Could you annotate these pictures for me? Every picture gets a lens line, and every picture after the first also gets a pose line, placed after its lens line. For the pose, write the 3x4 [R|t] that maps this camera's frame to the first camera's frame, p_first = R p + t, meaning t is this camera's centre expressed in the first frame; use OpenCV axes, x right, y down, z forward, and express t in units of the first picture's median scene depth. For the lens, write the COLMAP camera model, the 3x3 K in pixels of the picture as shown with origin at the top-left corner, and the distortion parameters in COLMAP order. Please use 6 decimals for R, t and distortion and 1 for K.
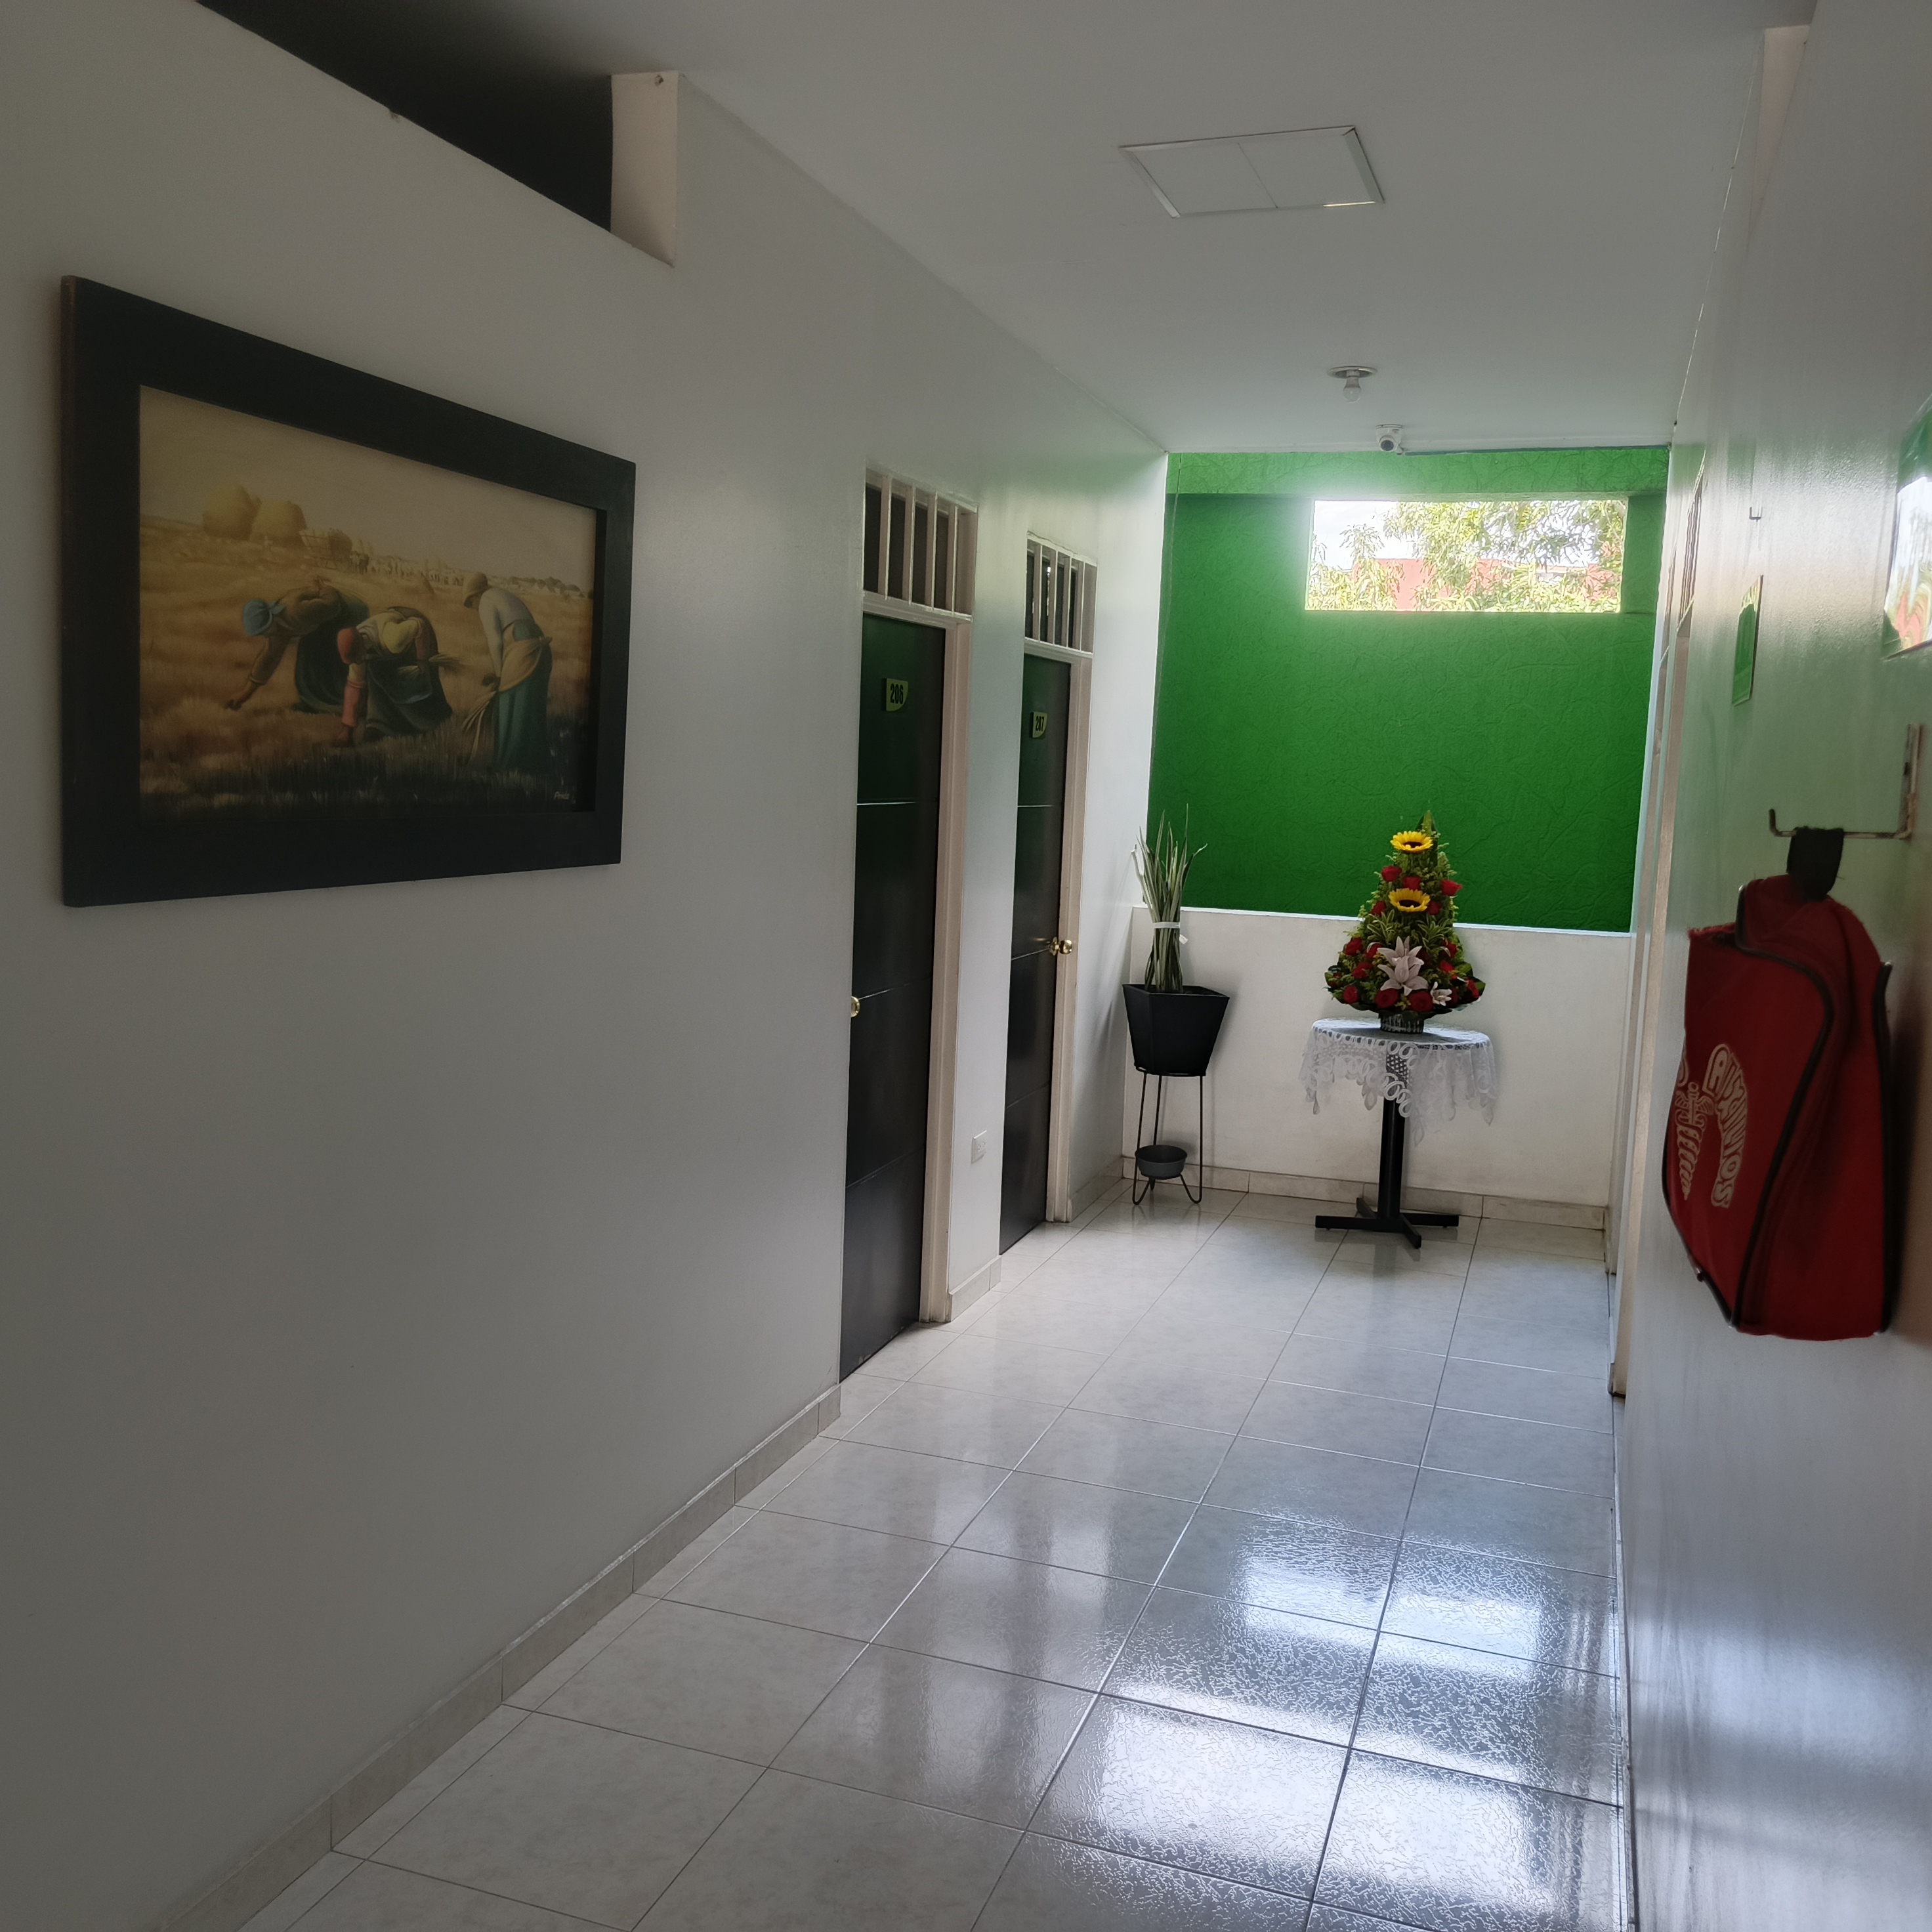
lens RADIAL K [[1790.0, 0, 966.0], [0, 1790.0, 966.0], [0, 0, 1]] dist [0.078085, -0.122996]
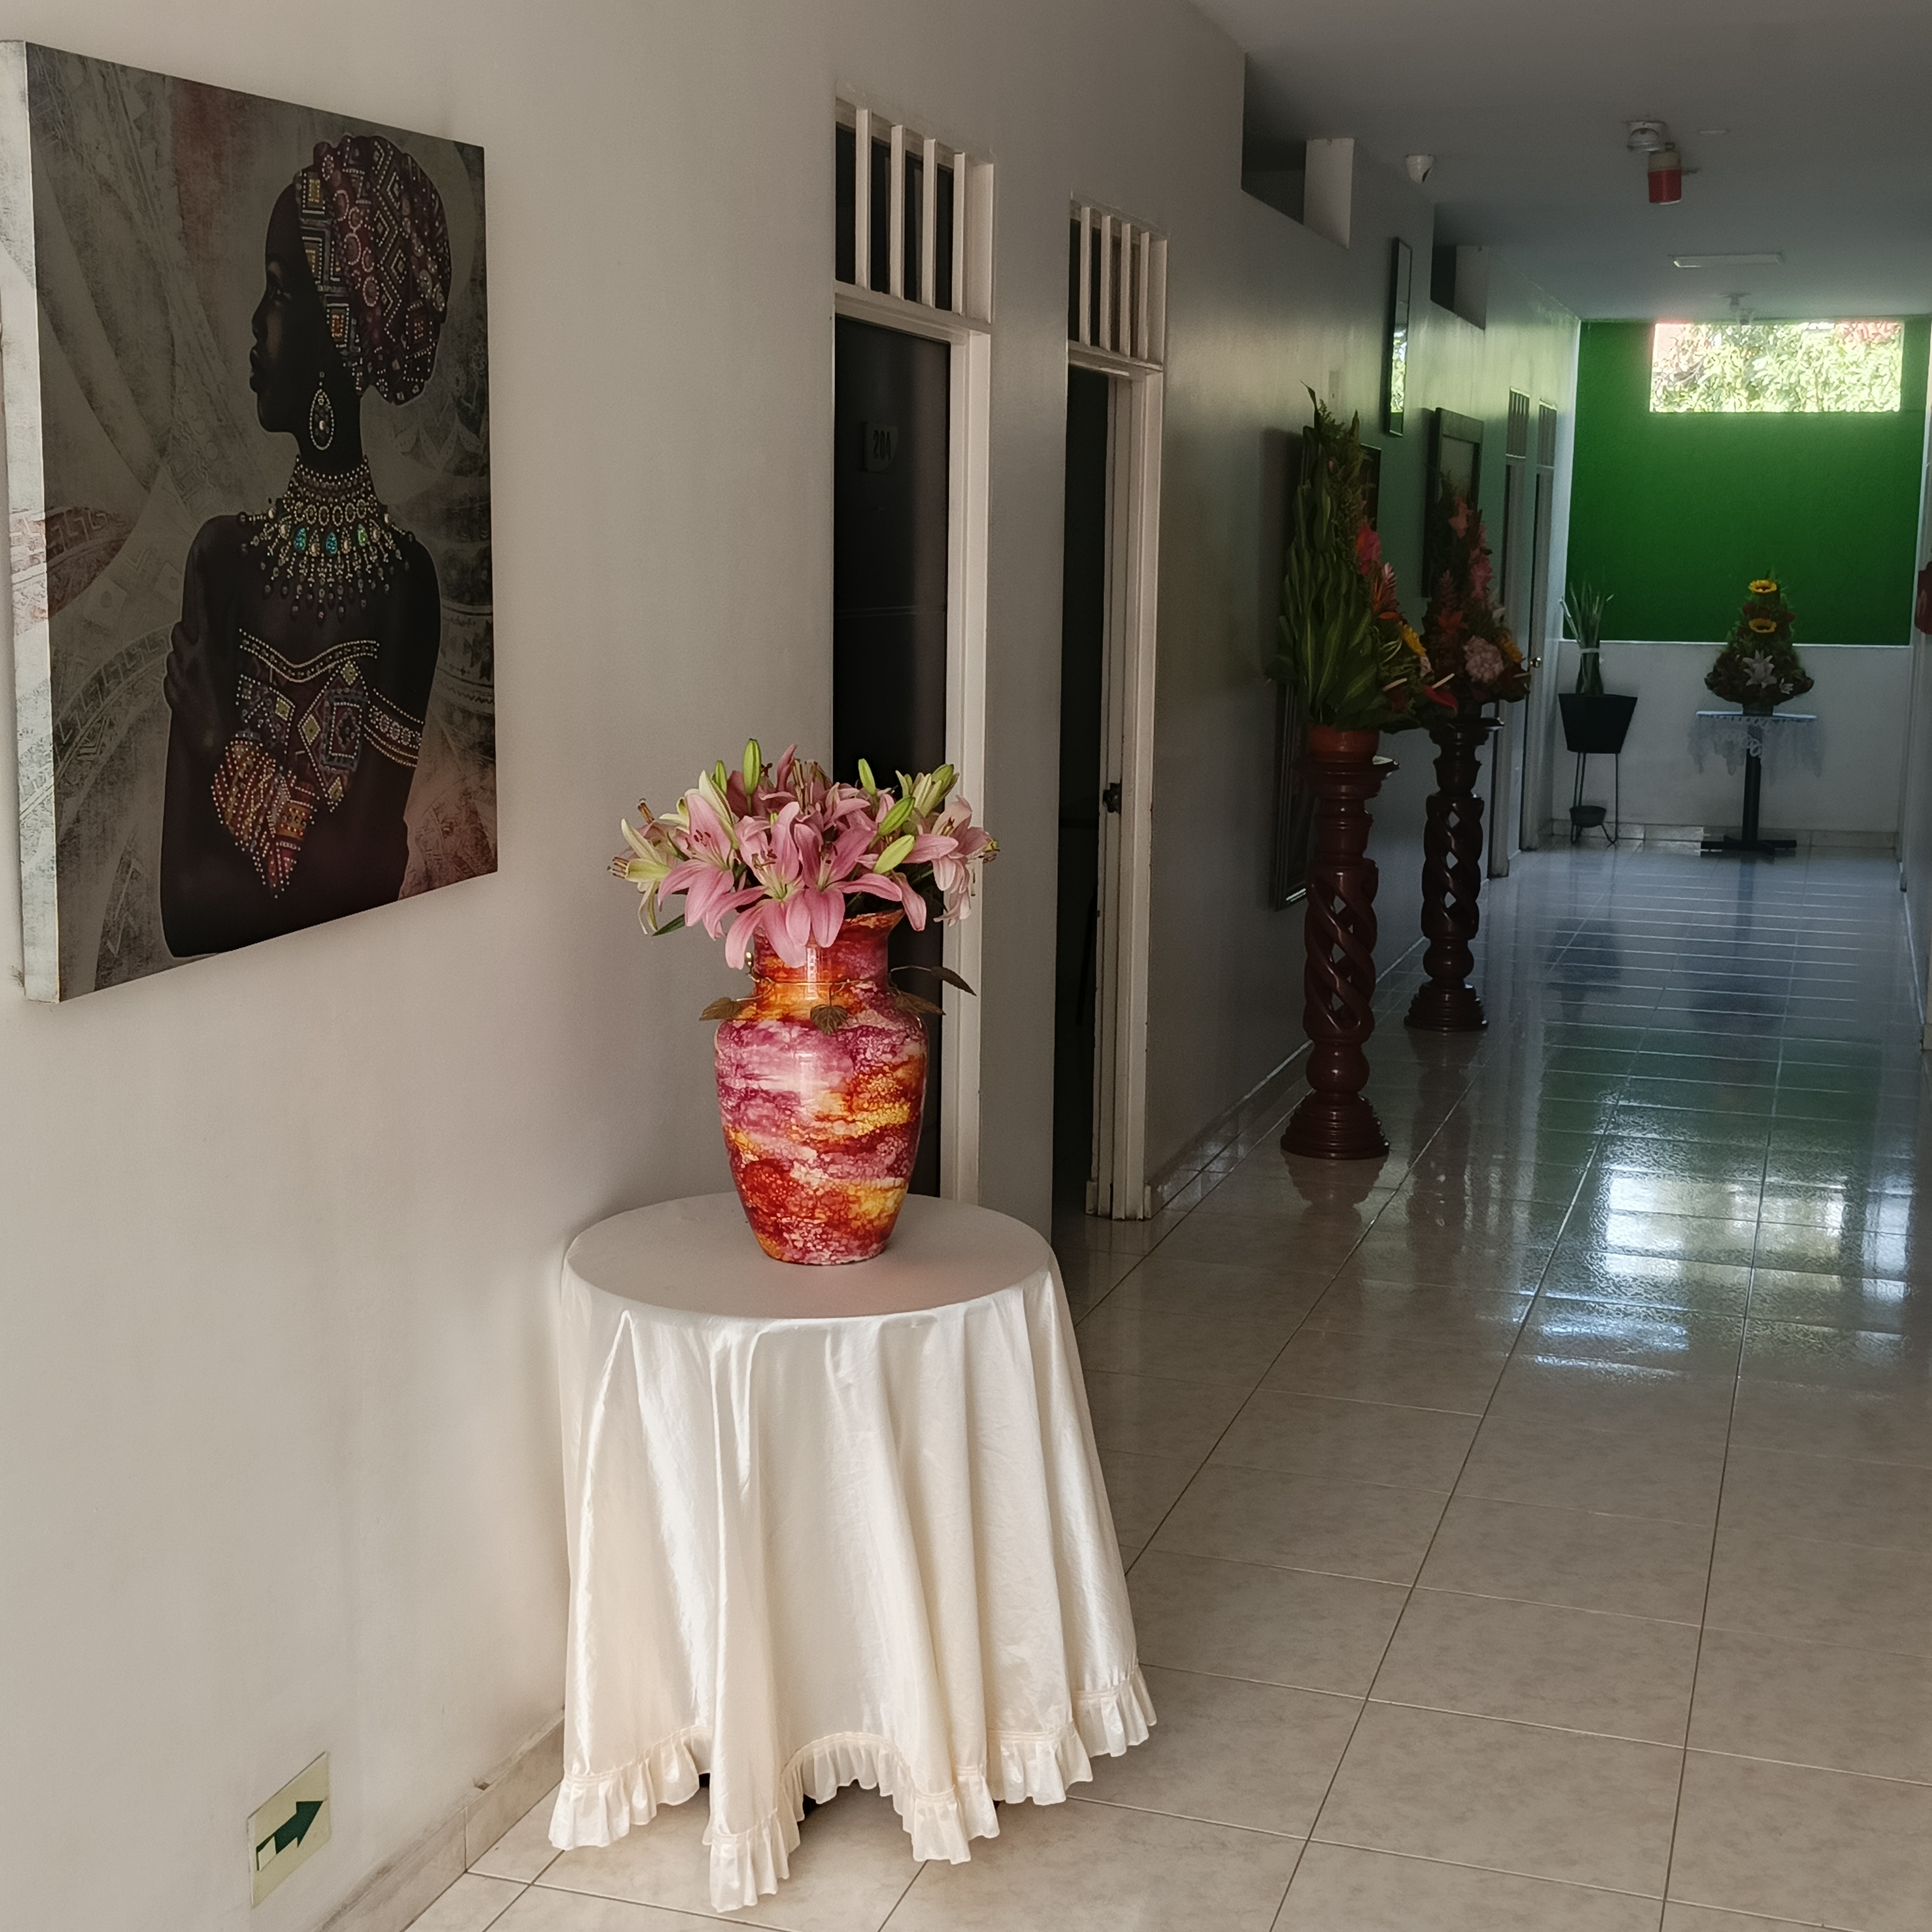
lens RADIAL K [[2701.8, 0, 938.9], [0, 2701.8, 930.0], [0, 0, 1]] dist [0.060767, 0.028899]
pose [[0.999516, -0.029767, 0.009077, -0.459097], [0.029407, 0.998866, 0.037443, 0.109397], [-0.010182, -0.037158, 0.999258, -1.245197]]
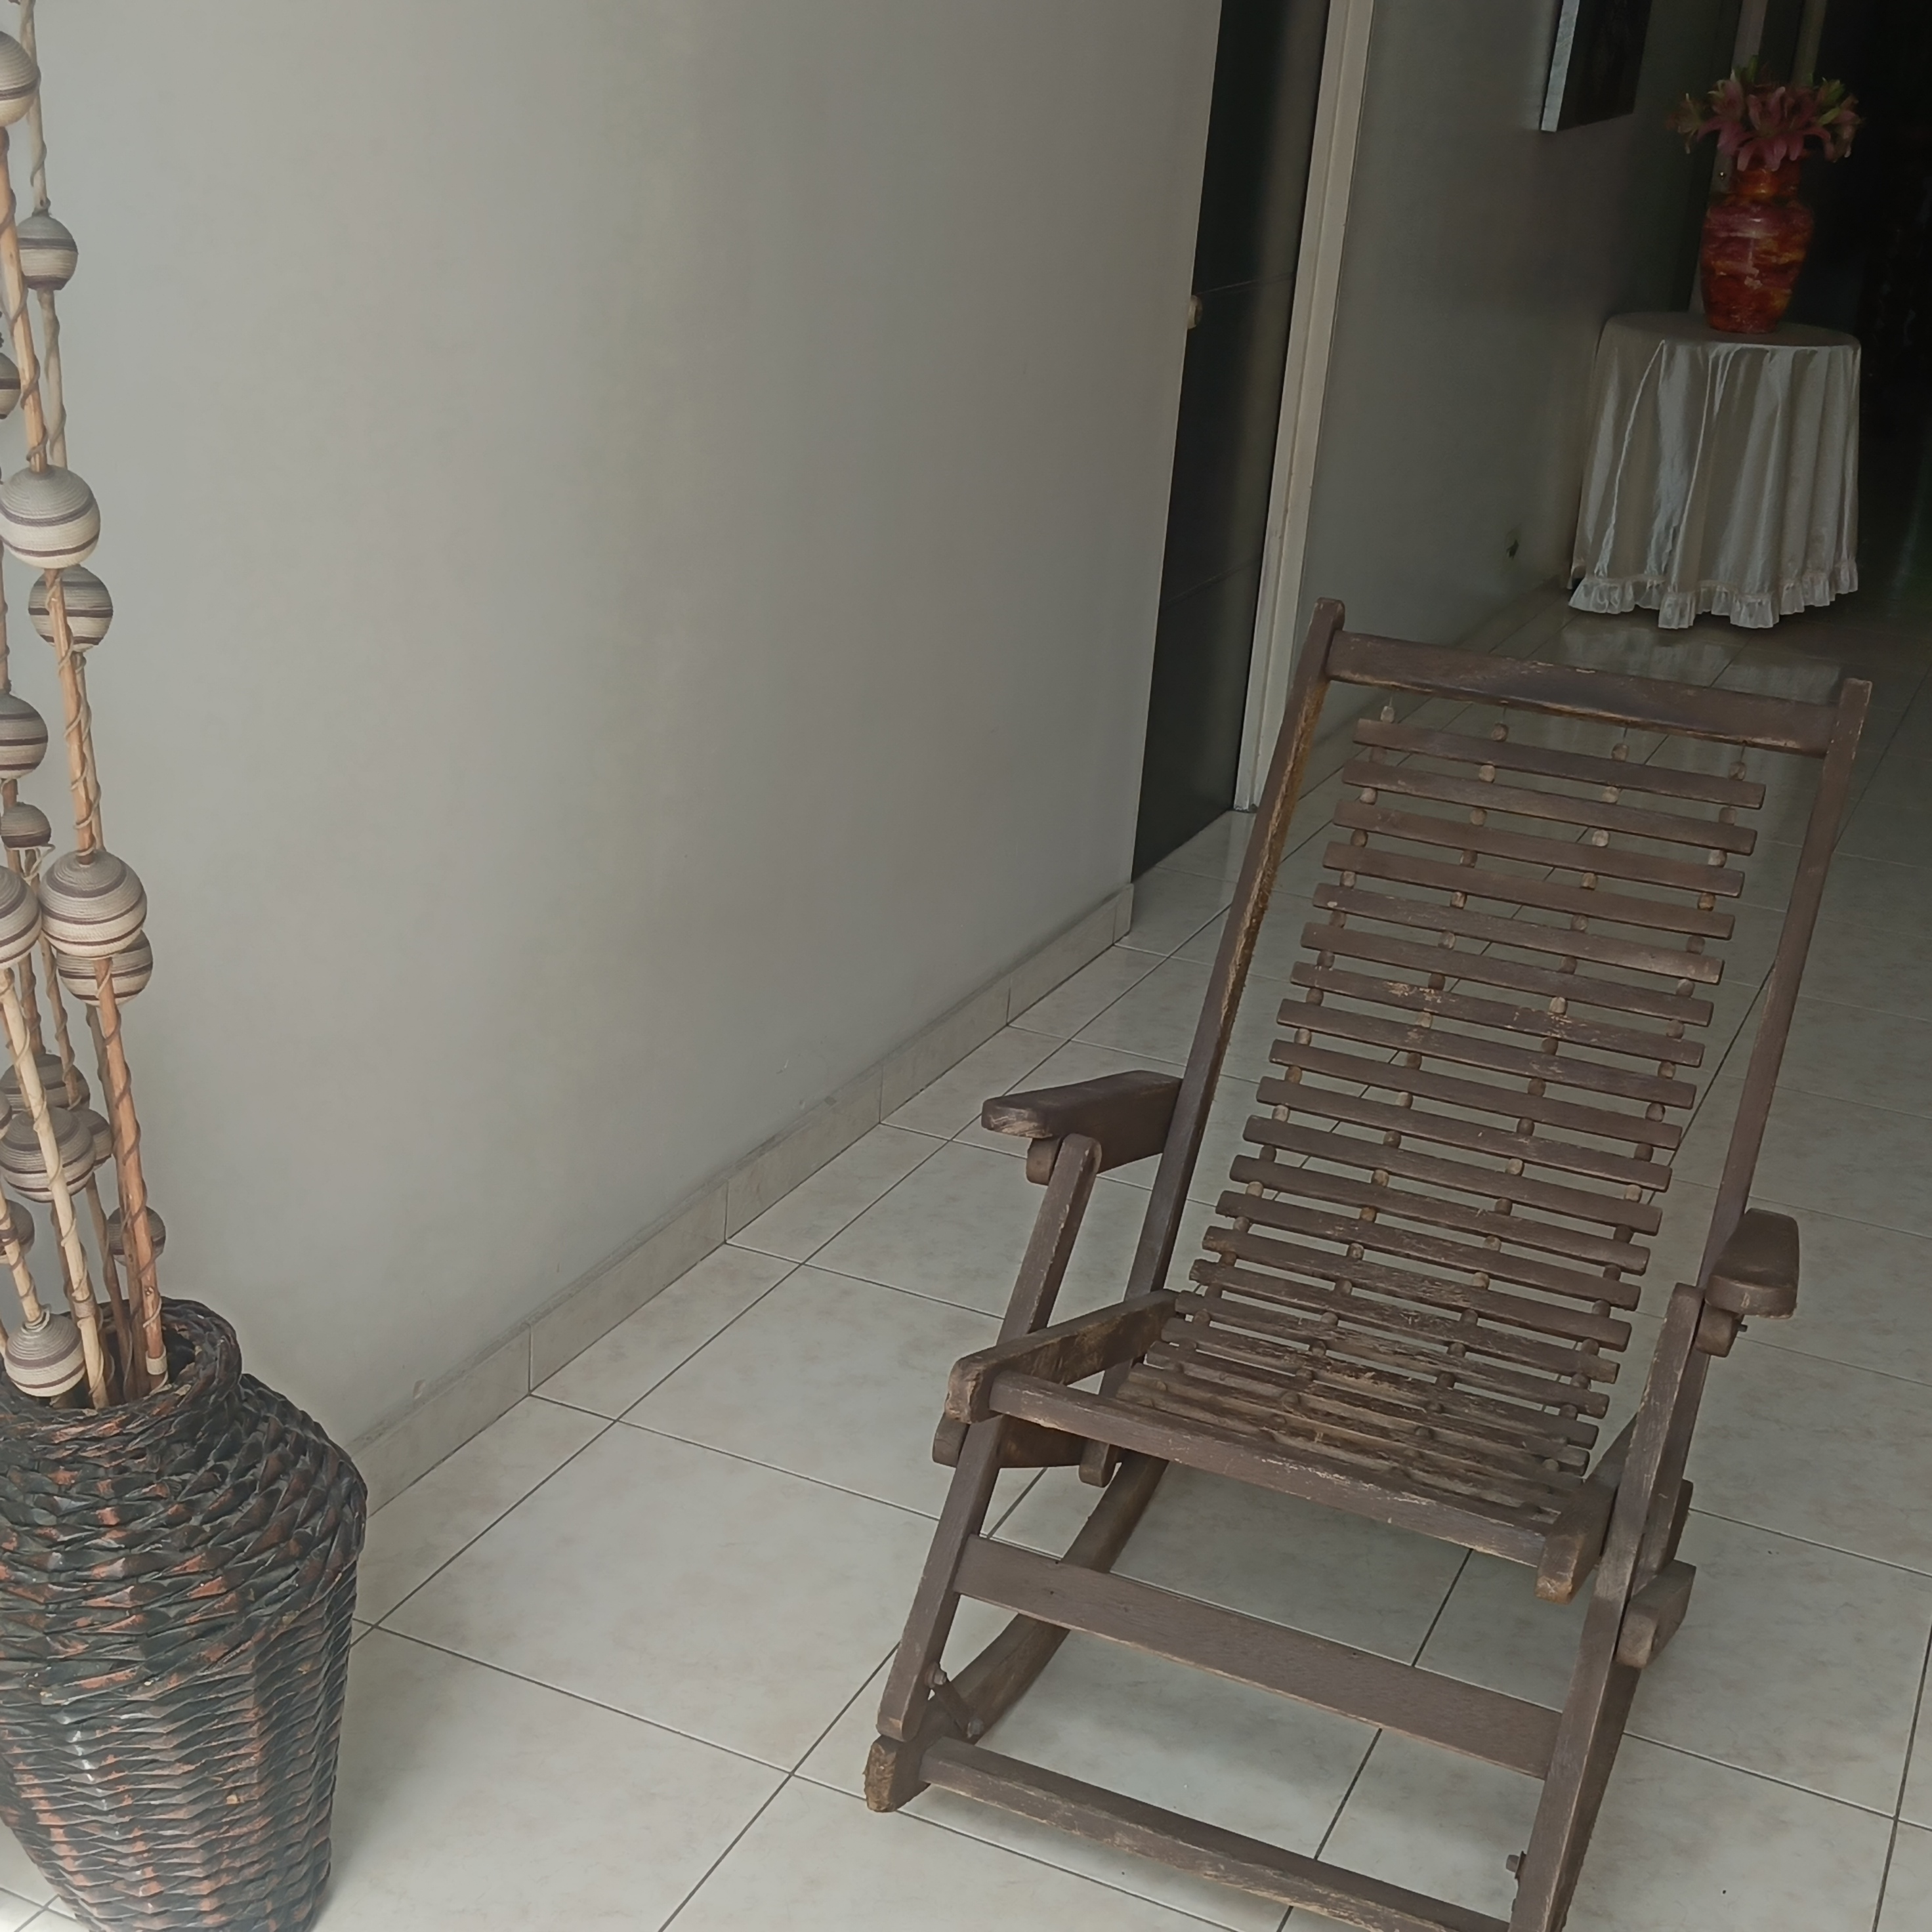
lens RADIAL K [[2704.3, 0, 963.4], [0, 2704.3, 989.8], [0, 0, 1]] dist [0.192714, -0.387575]
pose [[0.996409, 0.057441, -0.062210, -0.704305], [-0.040772, 0.969406, 0.242053, 0.194106], [0.074211, -0.238647, 0.968267, -1.858716]]
